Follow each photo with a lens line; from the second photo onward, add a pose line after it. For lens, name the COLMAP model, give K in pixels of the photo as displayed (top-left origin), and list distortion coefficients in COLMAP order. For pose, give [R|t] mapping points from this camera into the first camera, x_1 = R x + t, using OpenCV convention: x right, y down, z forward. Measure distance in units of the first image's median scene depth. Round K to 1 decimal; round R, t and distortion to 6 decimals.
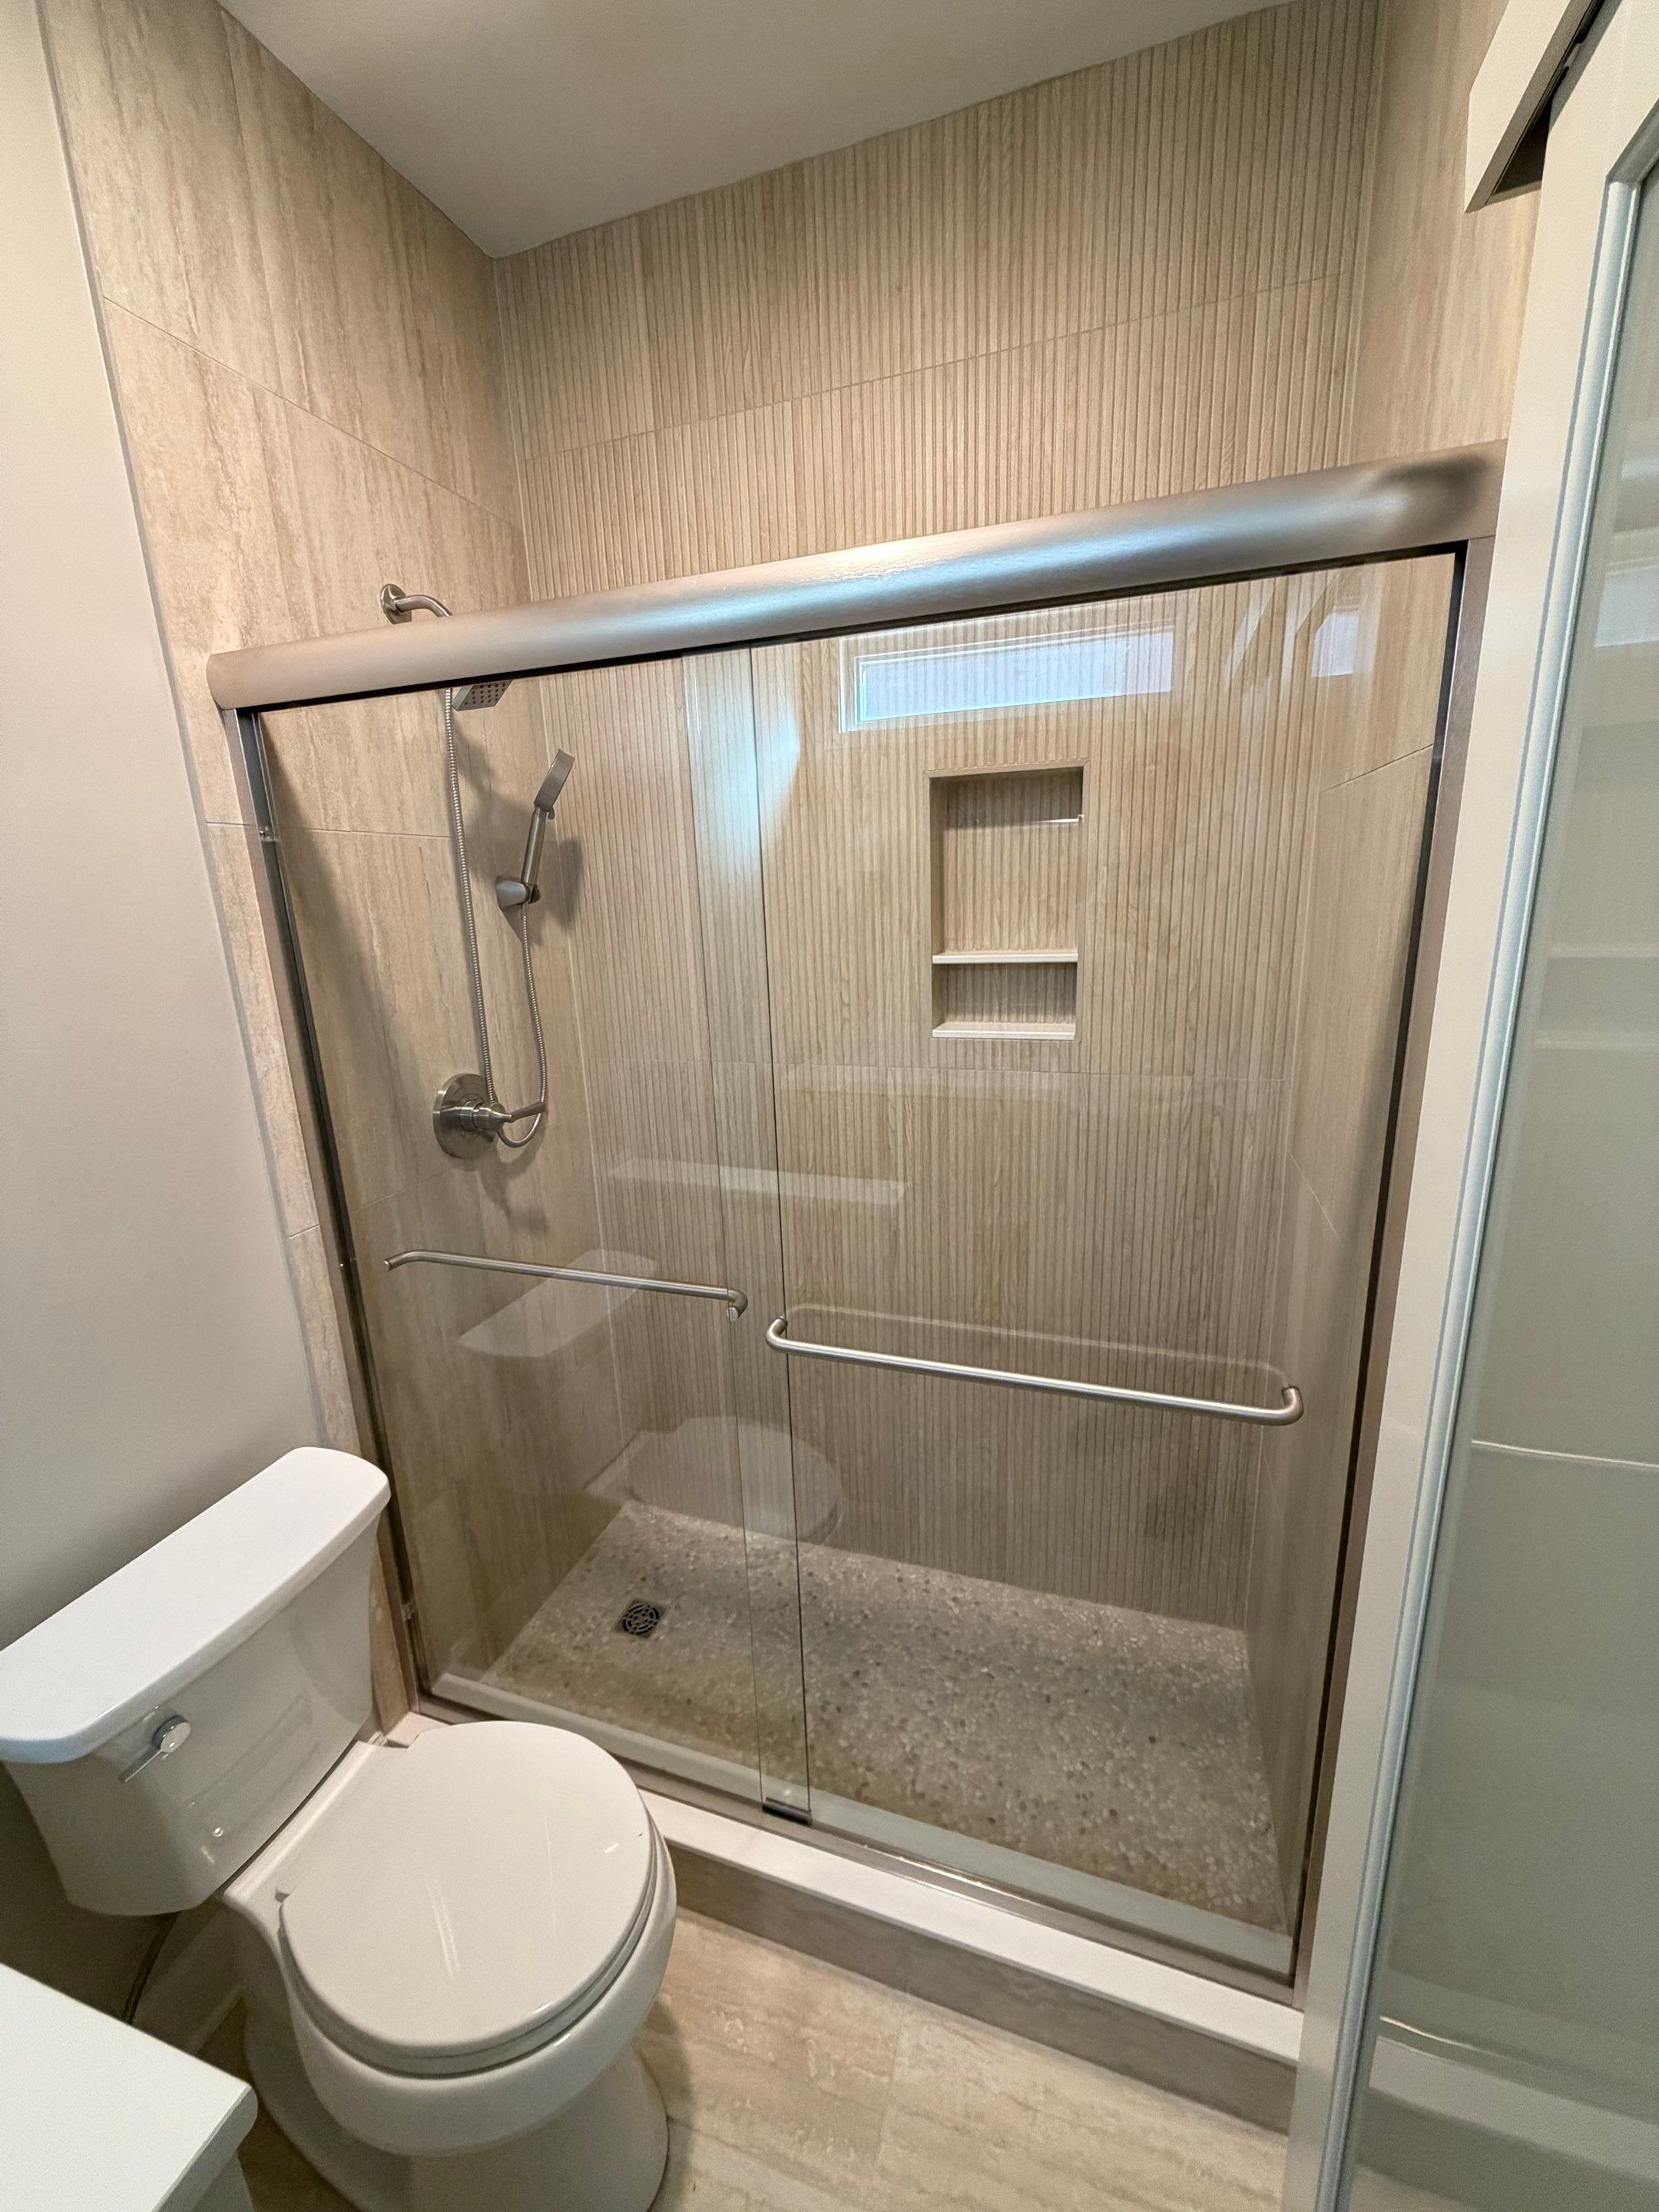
lens RADIAL K [[878.8, 0, 828.0], [0, 878.8, 1103.3], [0, 0, 1]] dist [-0.000083, 0.000200]
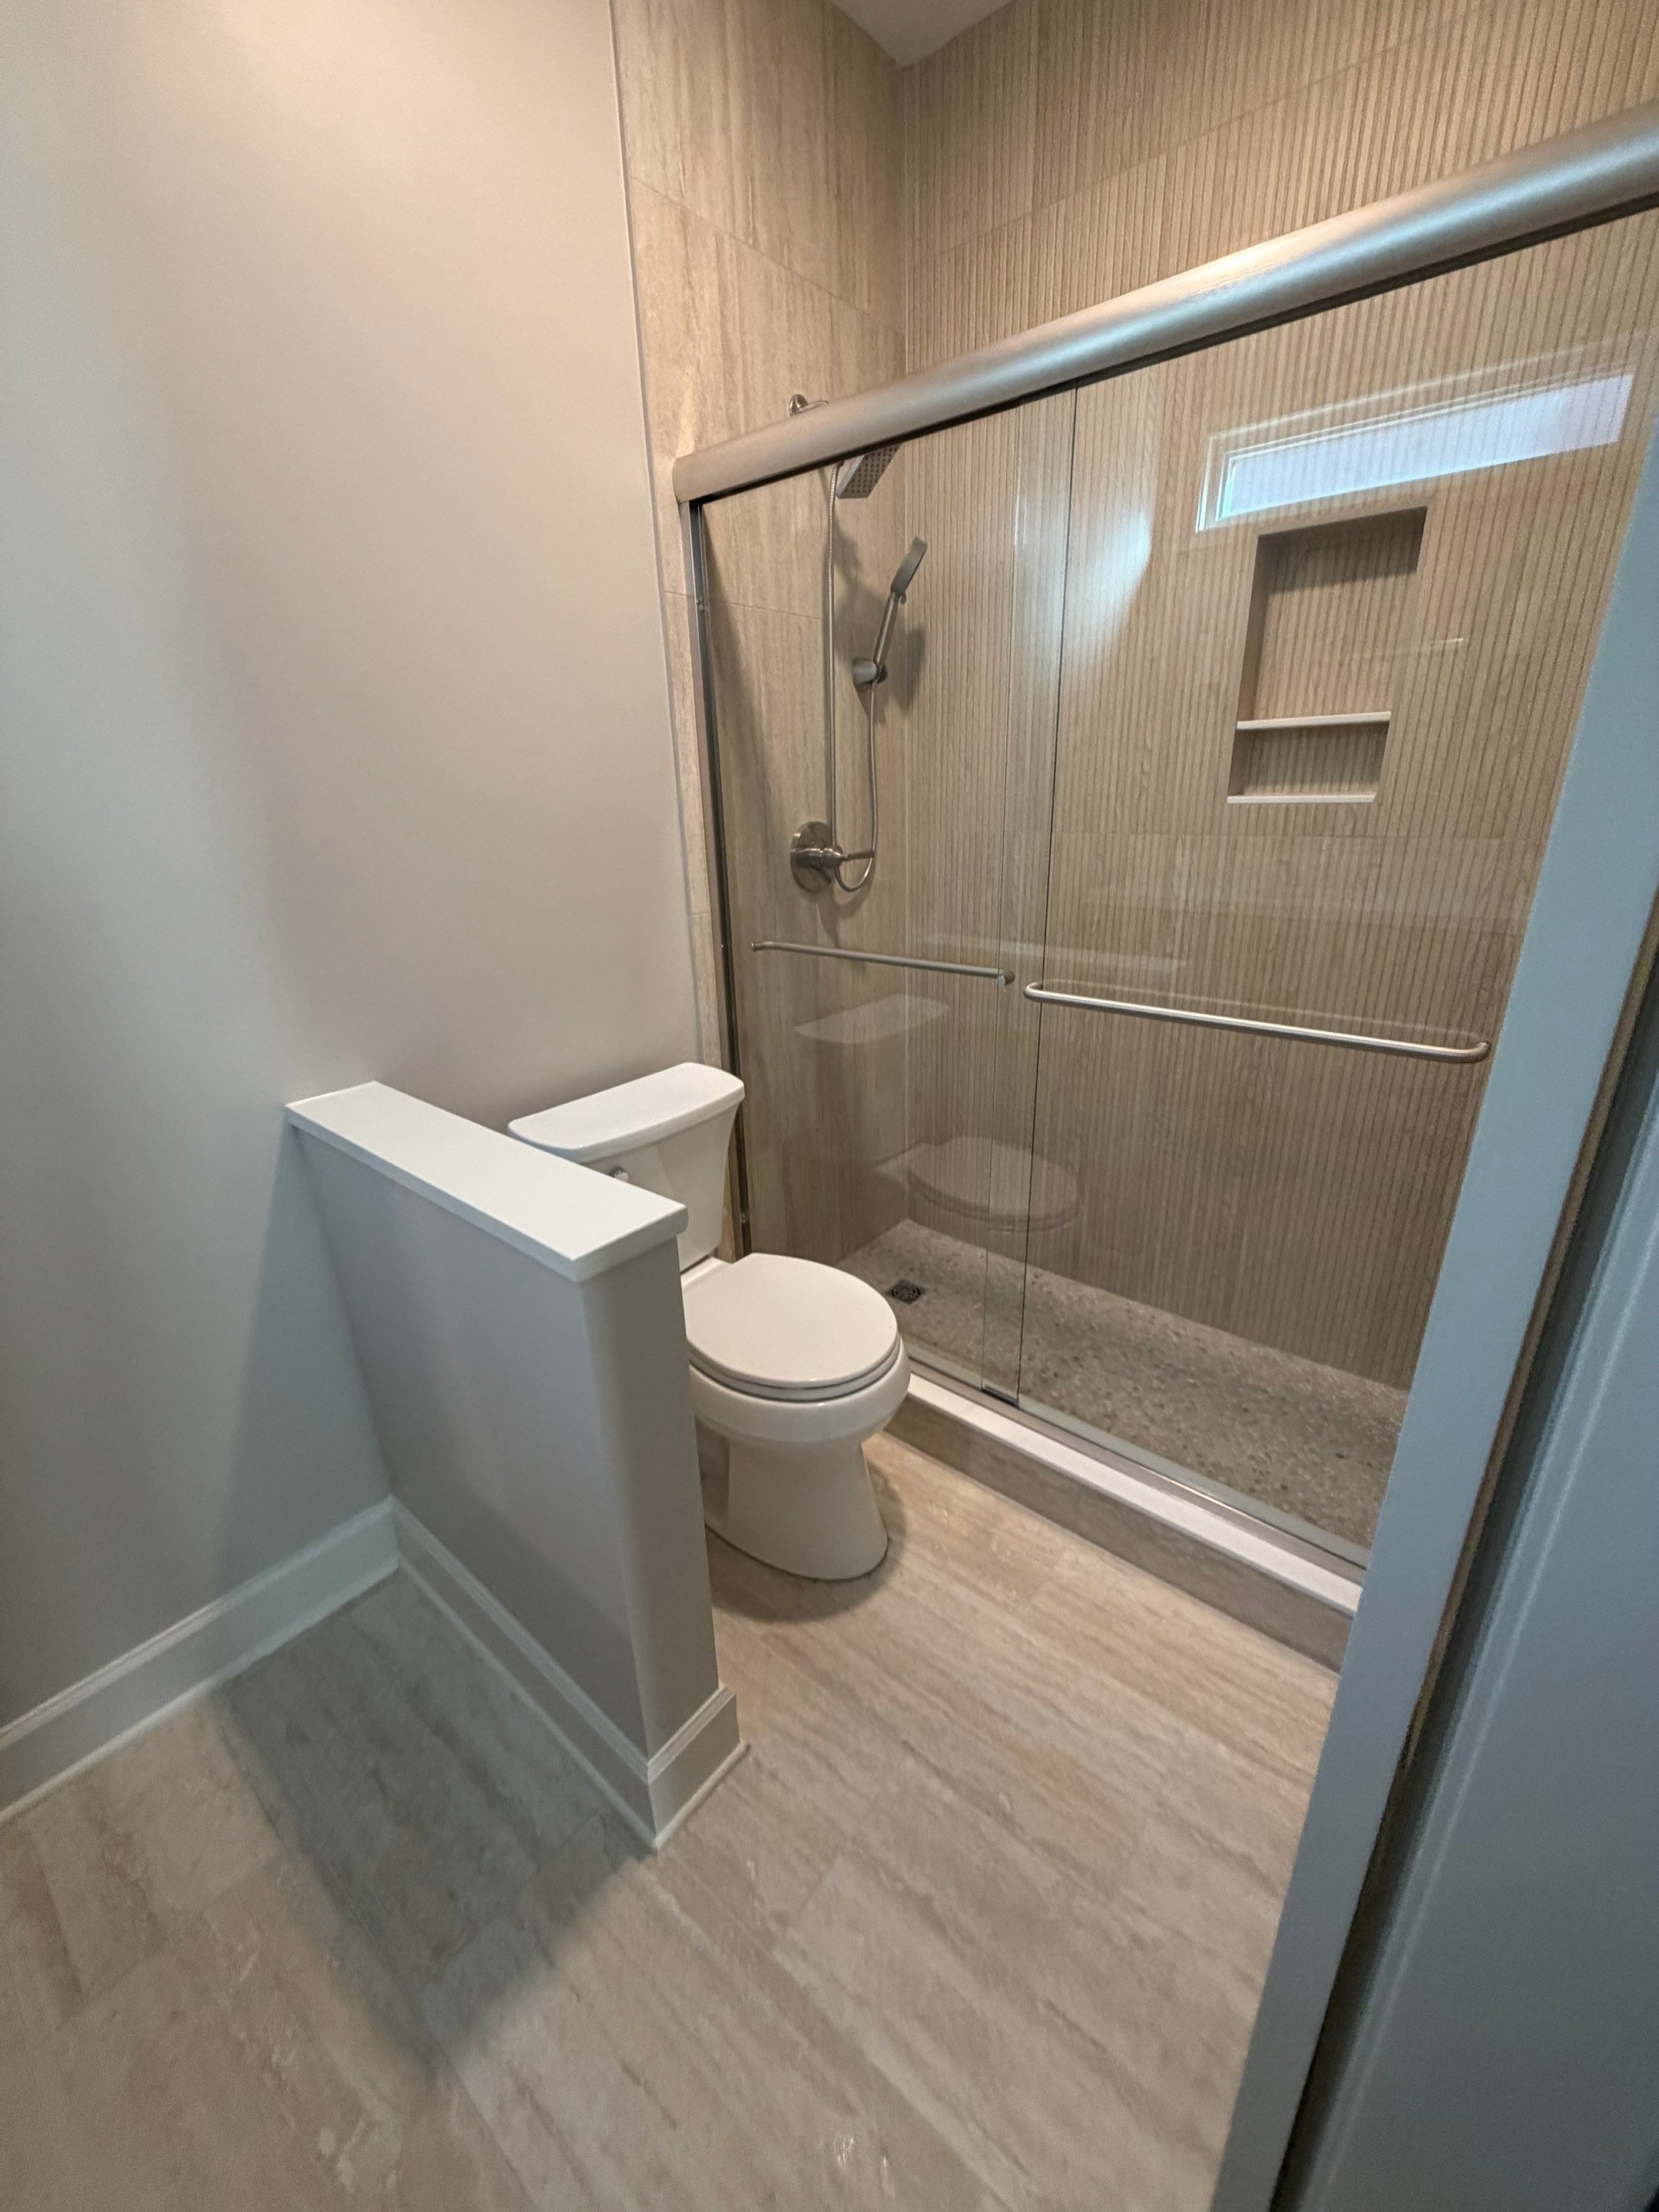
lens RADIAL K [[878.8, 0, 828.8], [0, 878.8, 1103.3], [0, 0, 1]] dist [-0.000083, 0.000200]
pose [[0.933757, 0.133953, -0.331895, 0.077353], [-0.091490, 0.985846, 0.140488, 0.193226], [0.346017, -0.100817, 0.932796, -0.213649]]
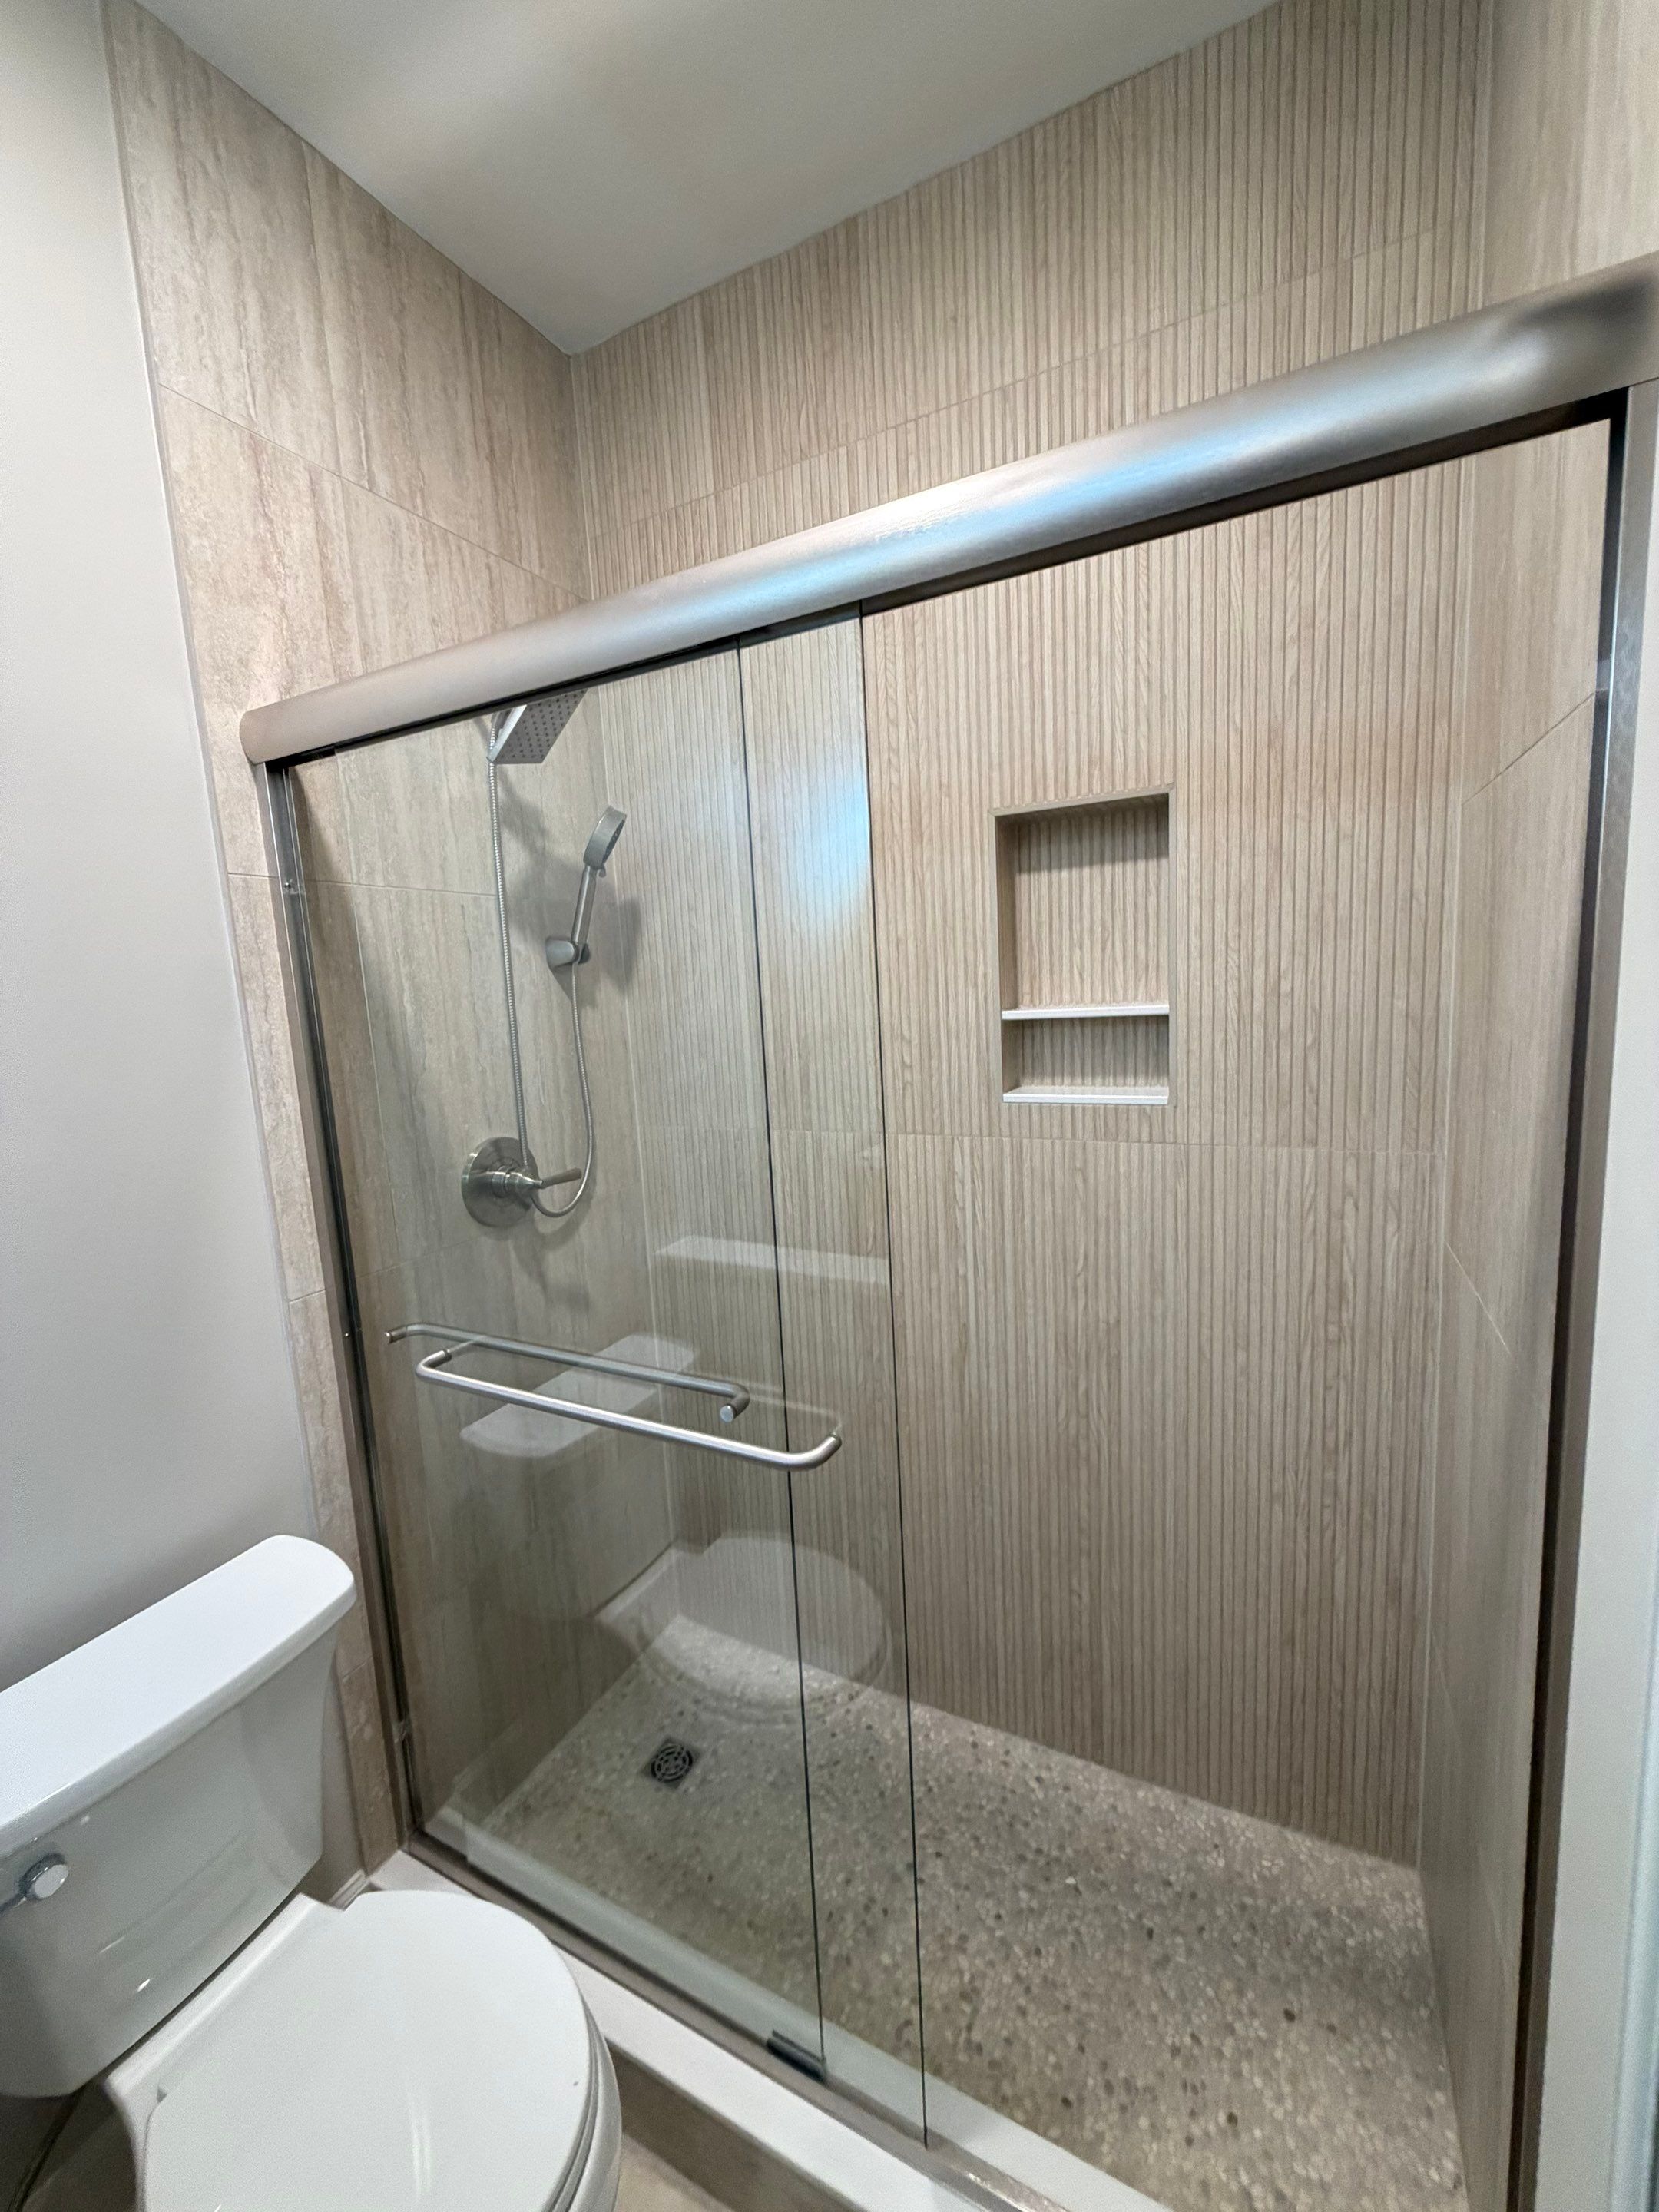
lens RADIAL K [[878.8, 0, 828.1], [0, 878.8, 1102.7], [0, 0, 1]] dist [-0.000083, 0.000200]
pose [[0.988821, 0.004792, -0.149029, 0.083534], [-0.019432, 0.995101, -0.096936, 0.015697], [0.147834, 0.098748, 0.984070, 0.111158]]
